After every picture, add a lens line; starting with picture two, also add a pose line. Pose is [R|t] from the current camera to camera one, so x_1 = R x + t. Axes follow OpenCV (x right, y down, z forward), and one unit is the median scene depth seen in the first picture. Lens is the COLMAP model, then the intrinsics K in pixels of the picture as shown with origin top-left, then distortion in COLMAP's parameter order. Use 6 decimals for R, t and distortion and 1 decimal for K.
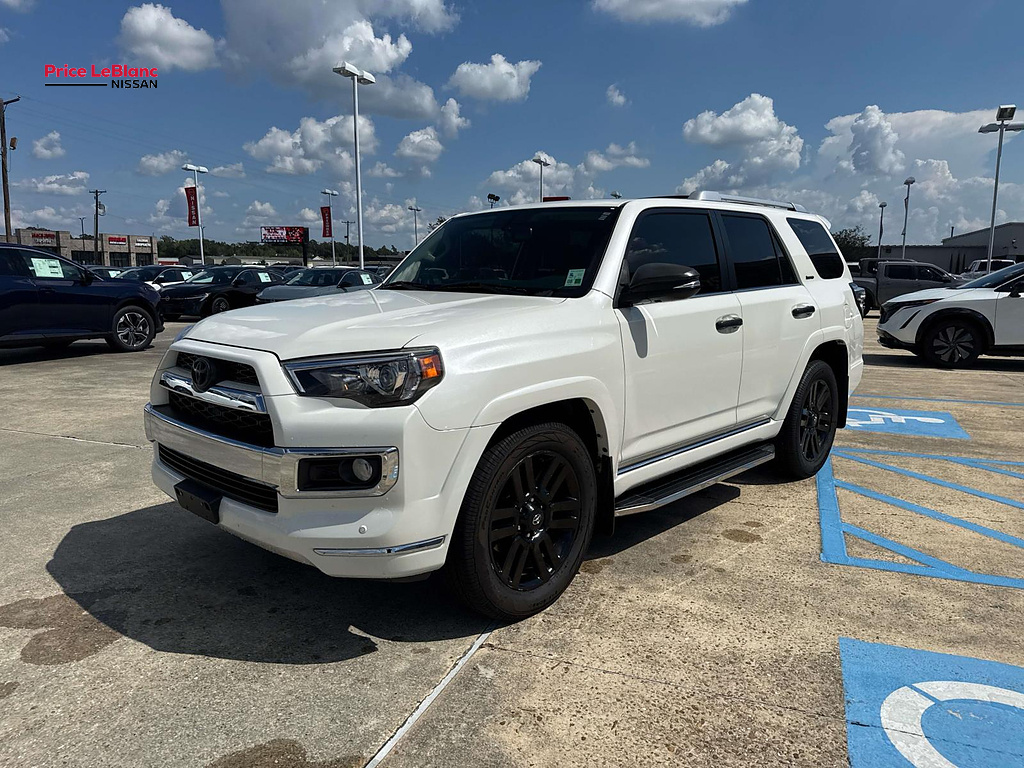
lens RADIAL K [[722.7, 0, 508.9], [0, 722.7, 385.4], [0, 0, 1]] dist [-0.001170, -0.004909]
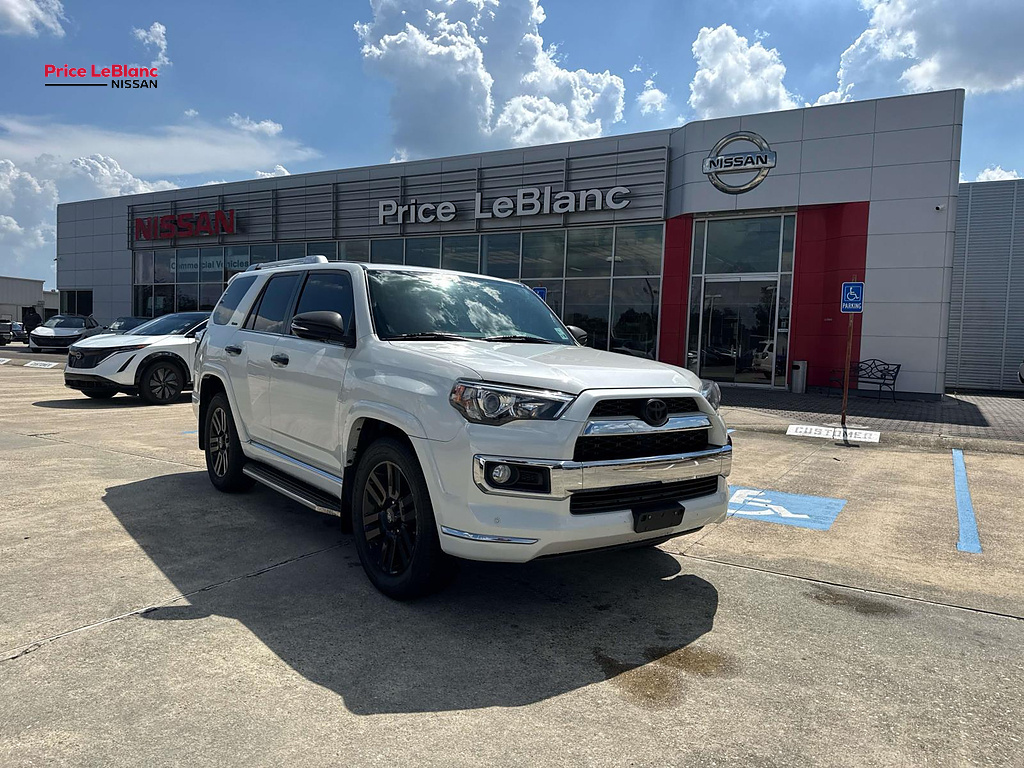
lens RADIAL K [[722.7, 0, 519.4], [0, 722.7, 376.4], [0, 0, 1]] dist [-0.001170, -0.004909]
pose [[0.146498, -0.048155, 0.988038, -1.240990], [0.116876, 0.992661, 0.031051, -0.105526], [-0.982282, 0.110929, 0.151051, 0.766592]]
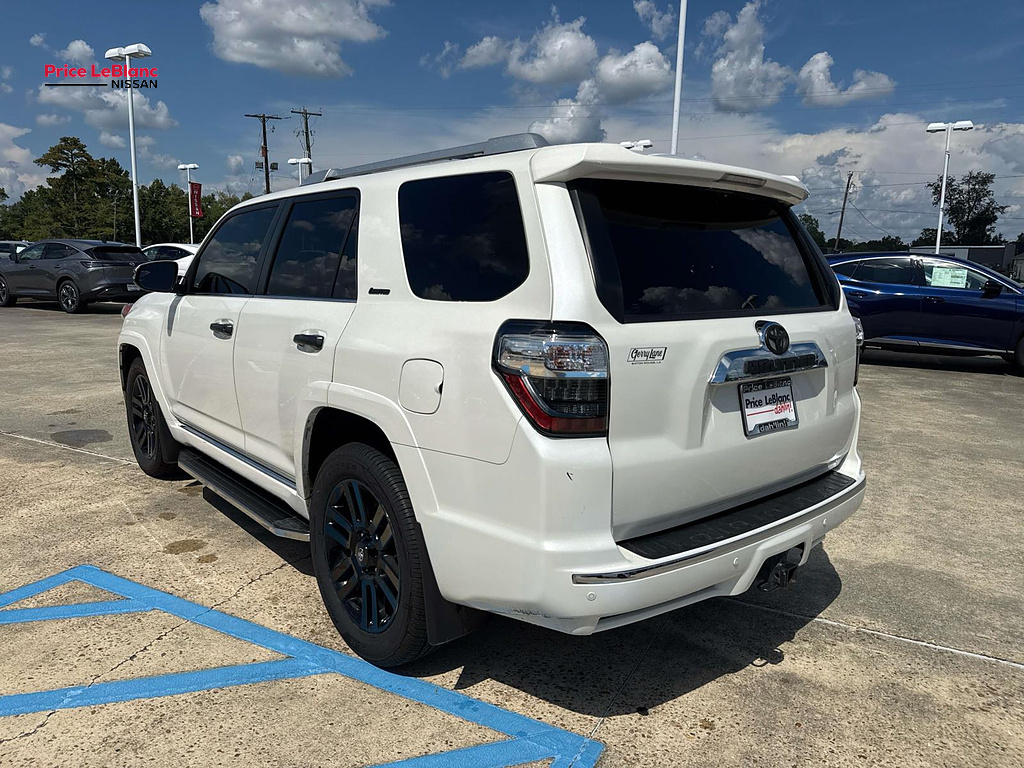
lens RADIAL K [[722.7, 0, 501.2], [0, 722.7, 389.2], [0, 0, 1]] dist [-0.001170, -0.004909]
pose [[-0.108379, 0.162624, -0.980718, 1.210205], [-0.175968, 0.967812, 0.179930, -0.246248], [0.978412, 0.192075, -0.076274, 1.476353]]
